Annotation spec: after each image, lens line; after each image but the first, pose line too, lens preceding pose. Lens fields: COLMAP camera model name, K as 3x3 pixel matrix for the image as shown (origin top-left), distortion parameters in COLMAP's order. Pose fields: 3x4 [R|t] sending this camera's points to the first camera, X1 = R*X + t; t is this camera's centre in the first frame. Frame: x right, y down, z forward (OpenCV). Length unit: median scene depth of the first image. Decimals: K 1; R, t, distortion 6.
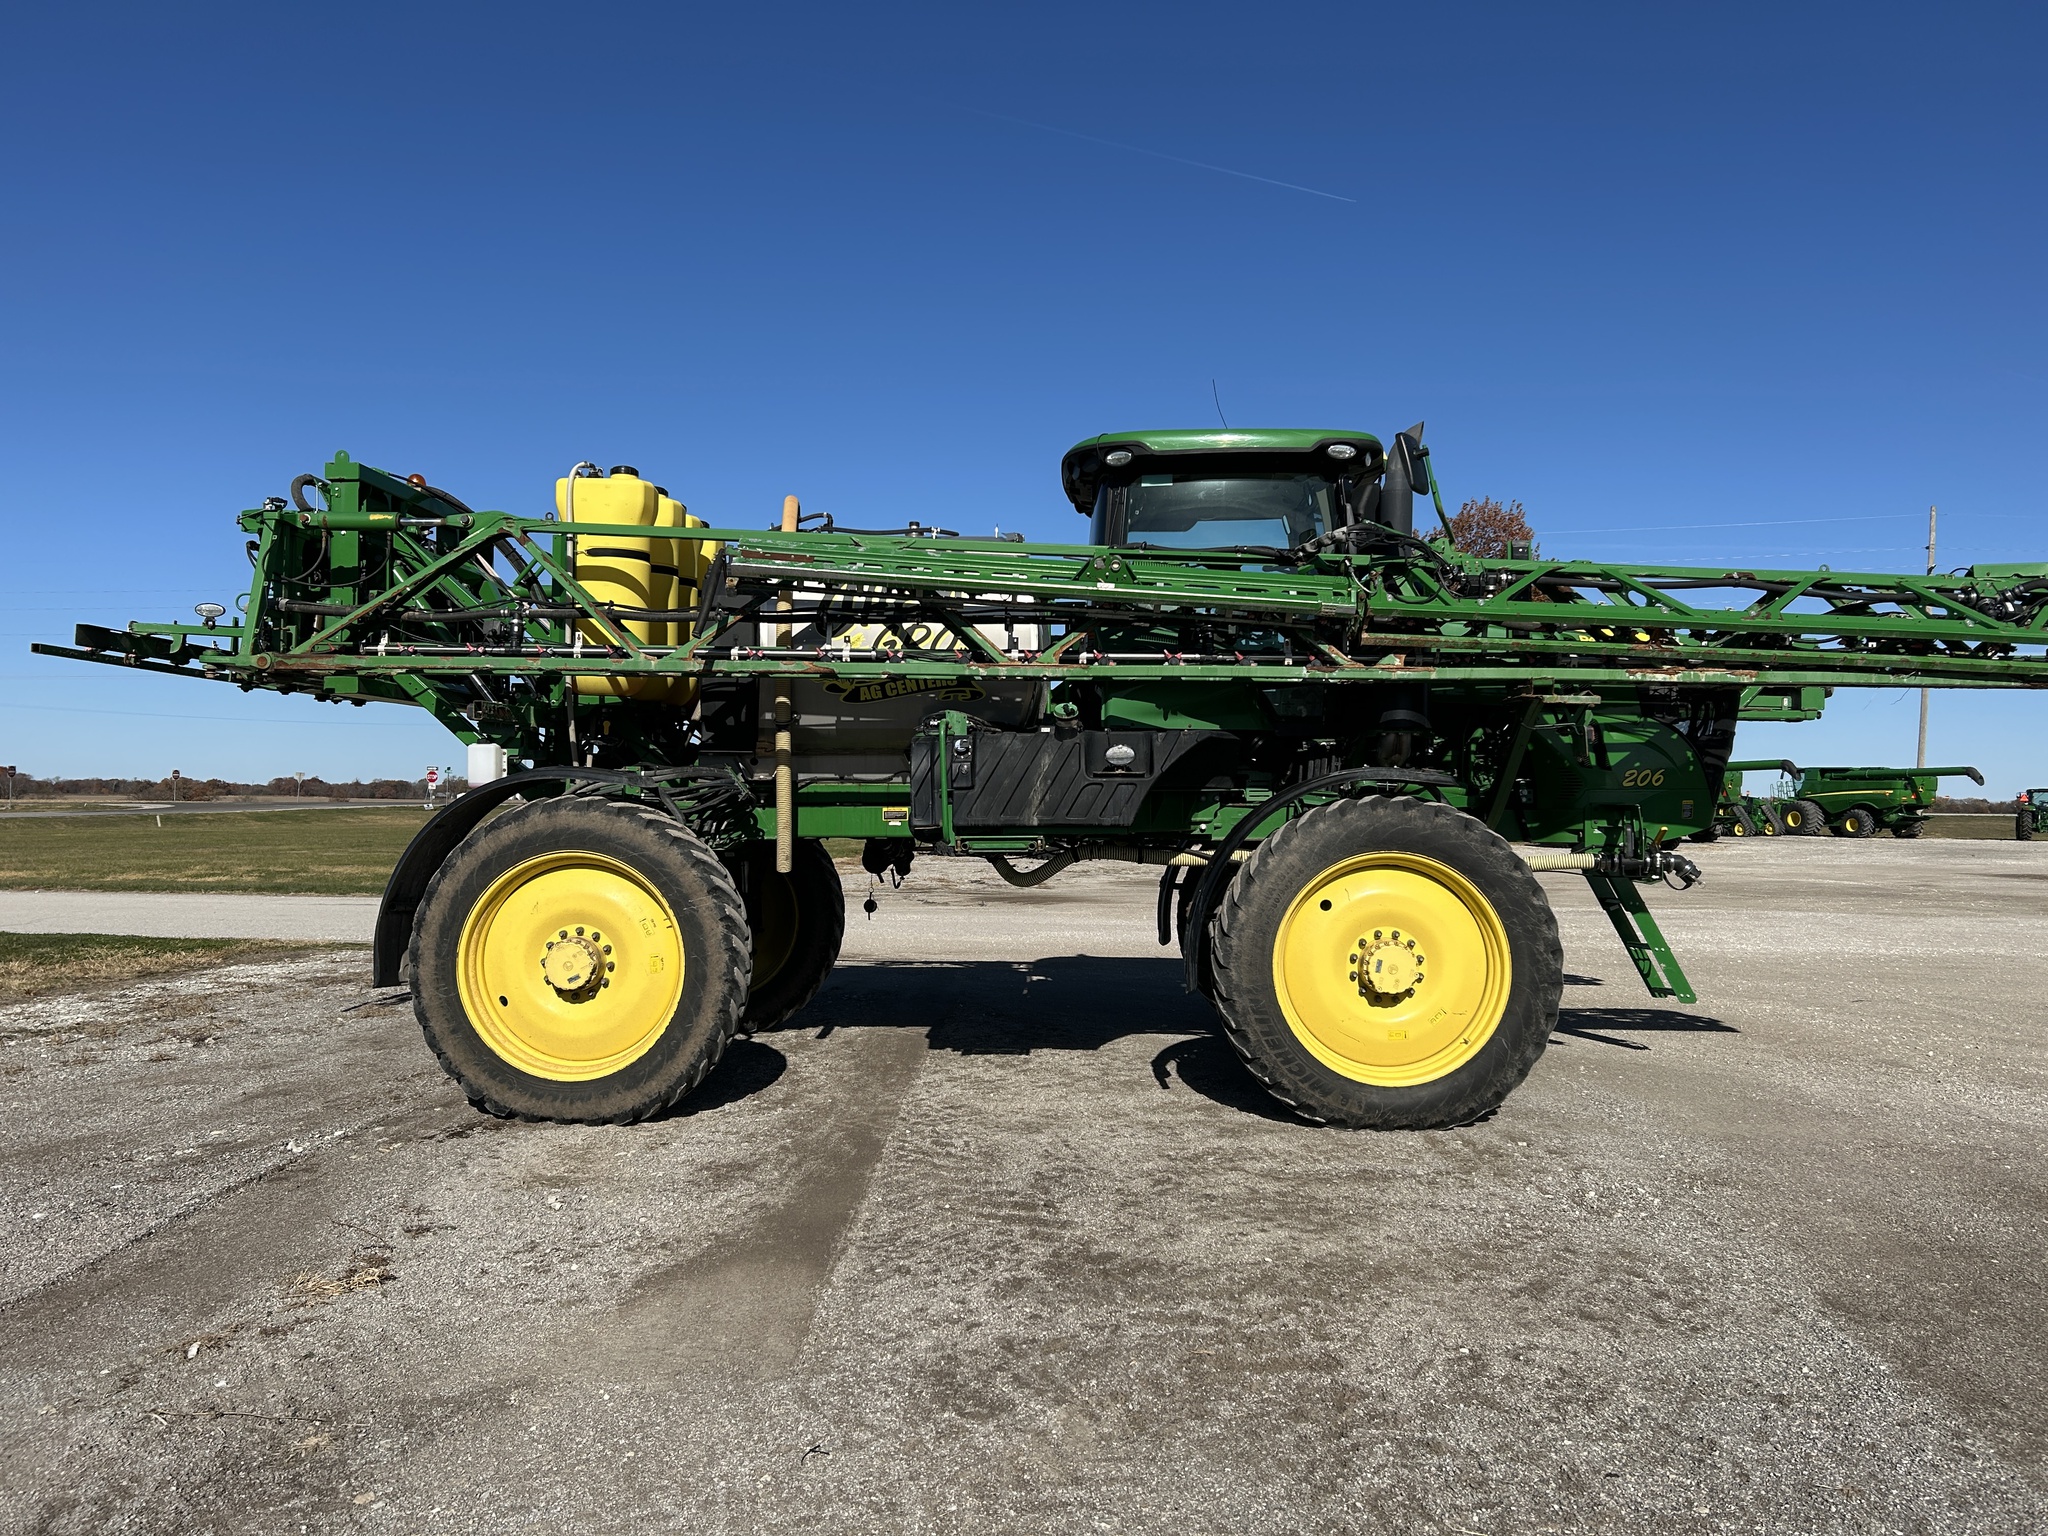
lens RADIAL K [[1543.0, 0, 1024.0], [0, 1543.0, 768.0], [0, 0, 1]] dist [0.067830, -0.082628]
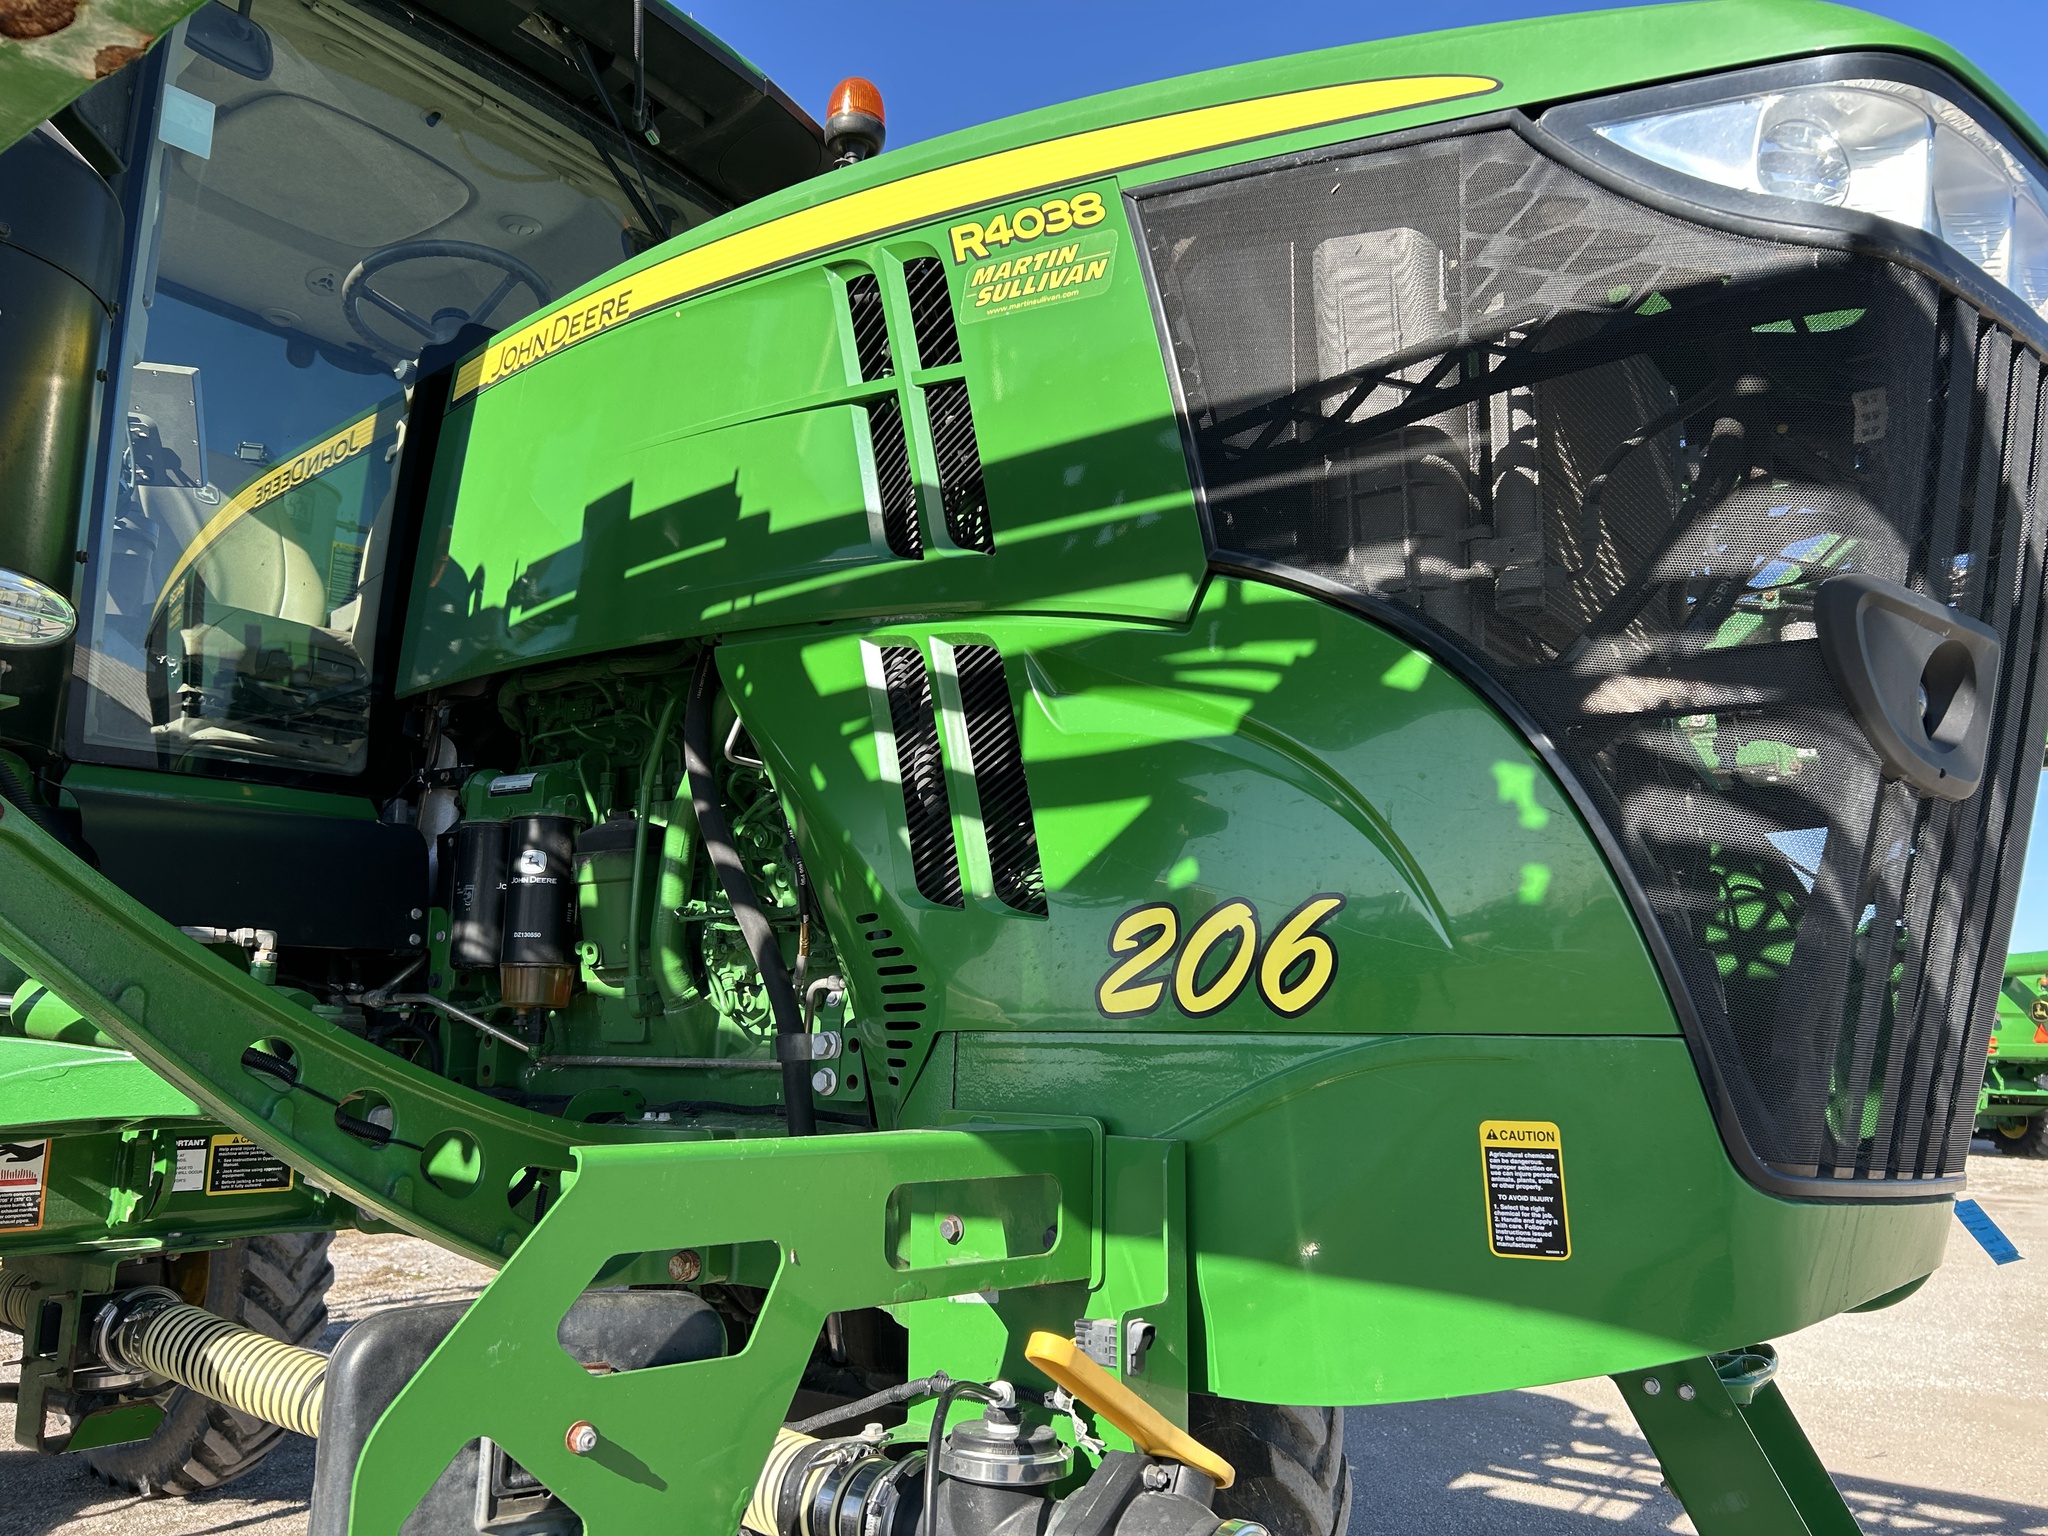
lens RADIAL K [[1543.0, 0, 1024.0], [0, 1543.0, 768.0], [0, 0, 1]] dist [0.067830, -0.082628]
pose [[0.829743, -0.086933, -0.551335, 0.493045], [-0.003121, 0.987058, -0.160334, 0.012981], [0.558137, 0.134757, 0.818733, 0.905987]]
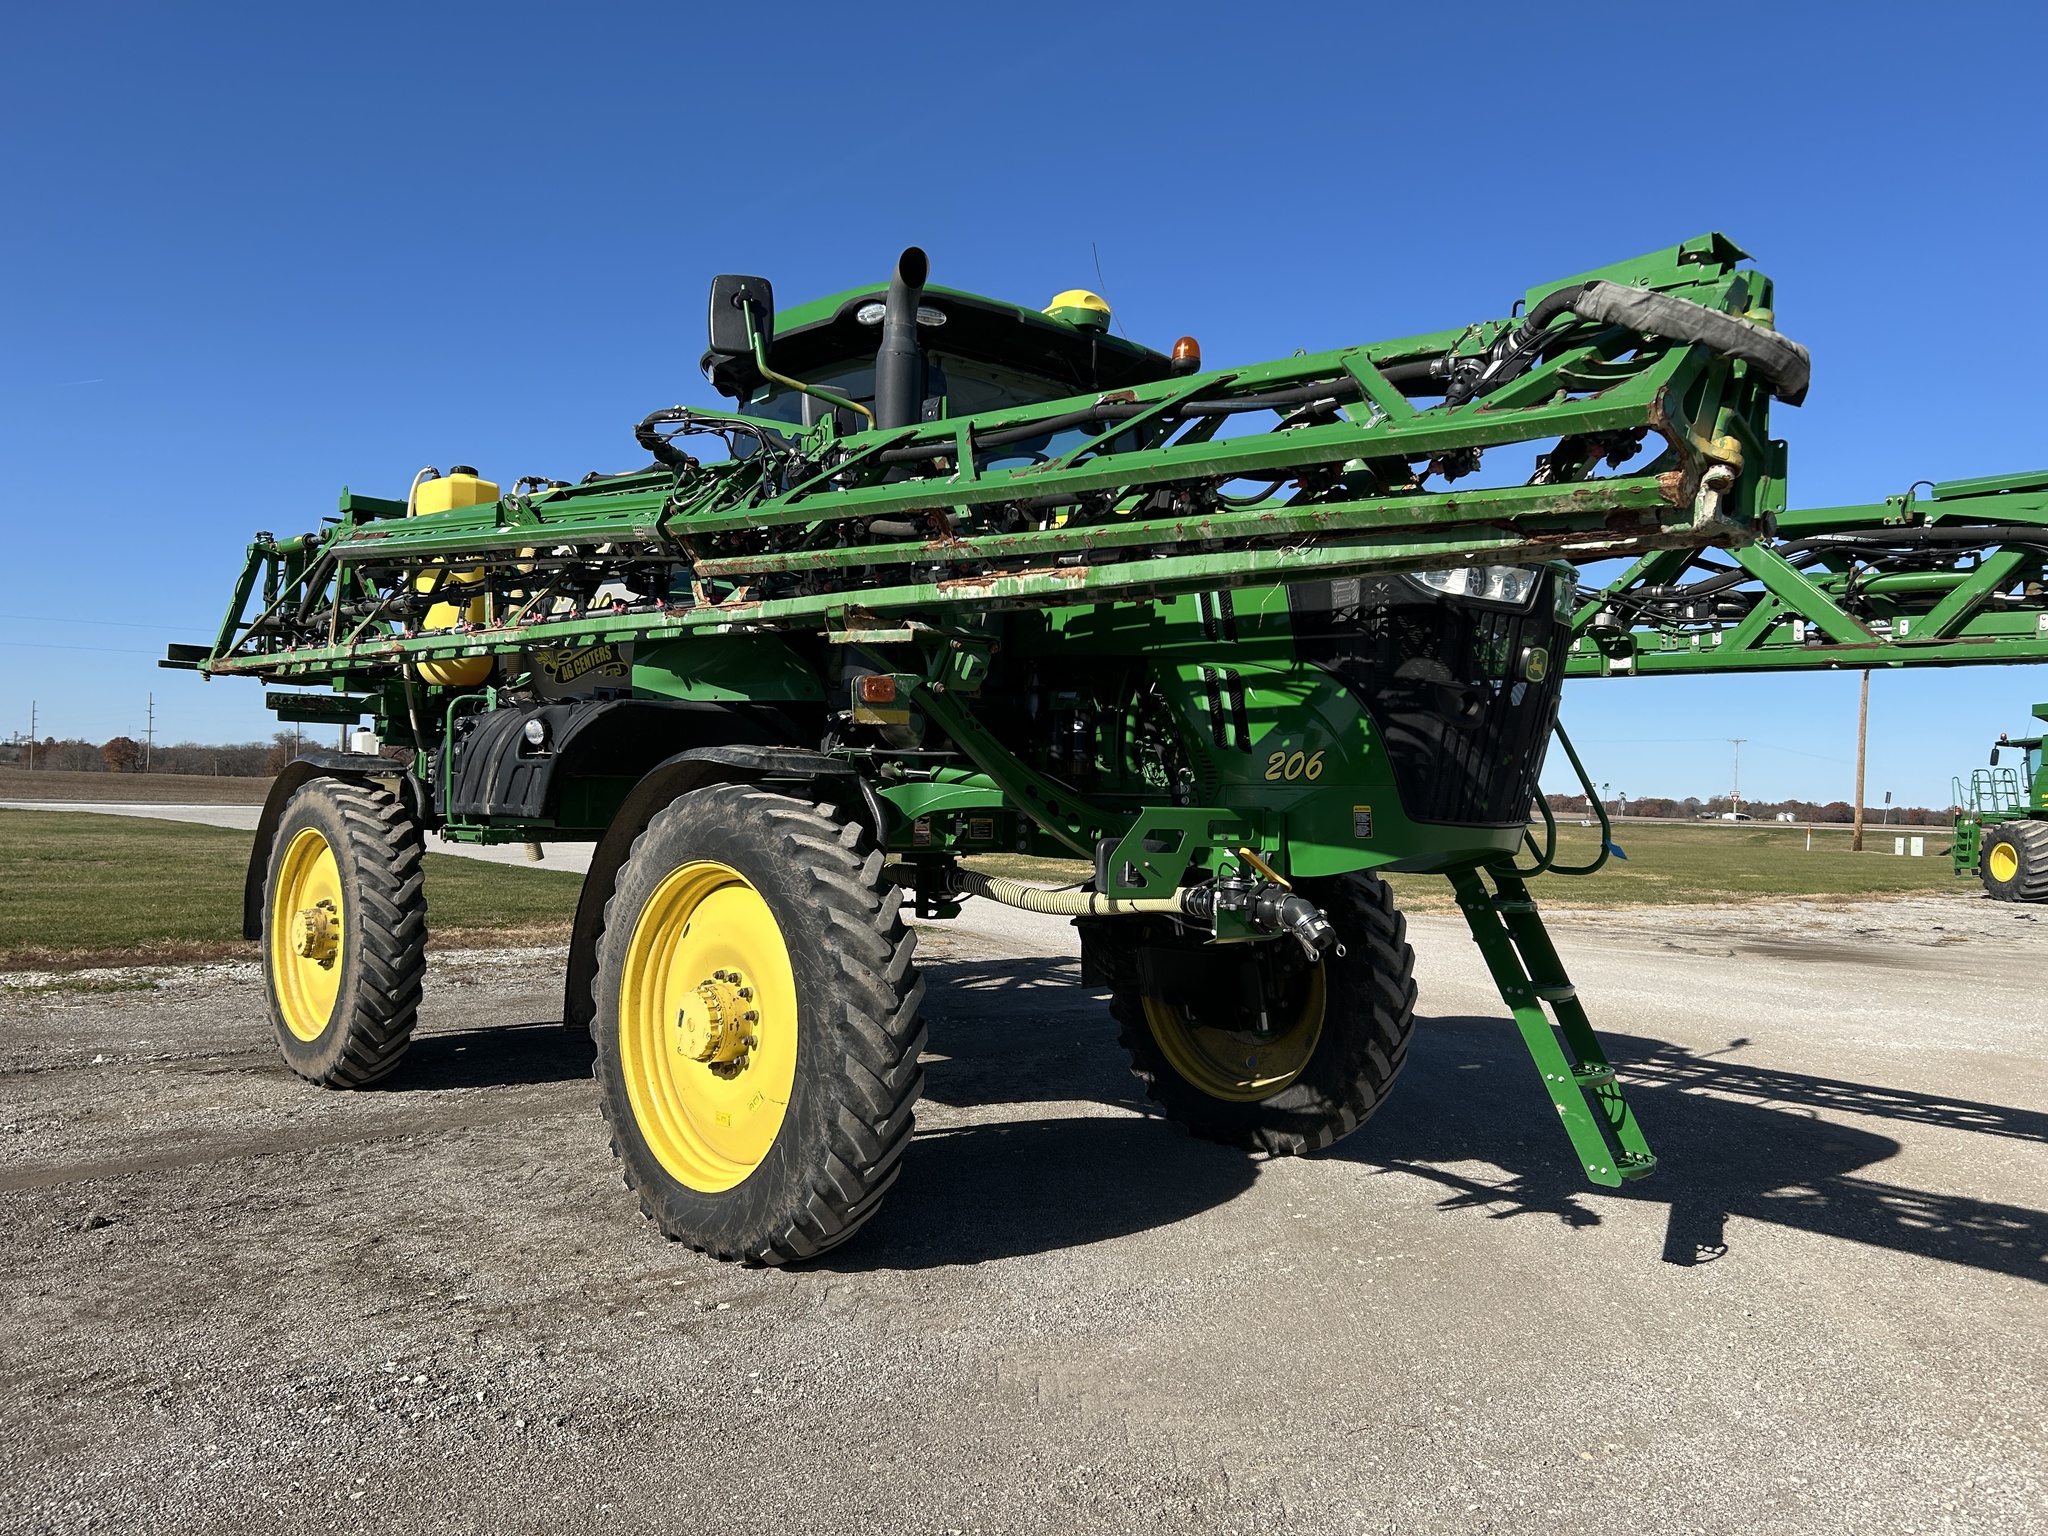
lens RADIAL K [[1543.0, 0, 1024.0], [0, 1543.0, 768.0], [0, 0, 1]] dist [0.067830, -0.082628]
pose [[0.711289, 0.002504, -0.702895, 0.773517], [-0.010925, 0.999912, -0.007494, 0.013306], [0.702815, 0.013010, 0.711254, 0.540766]]
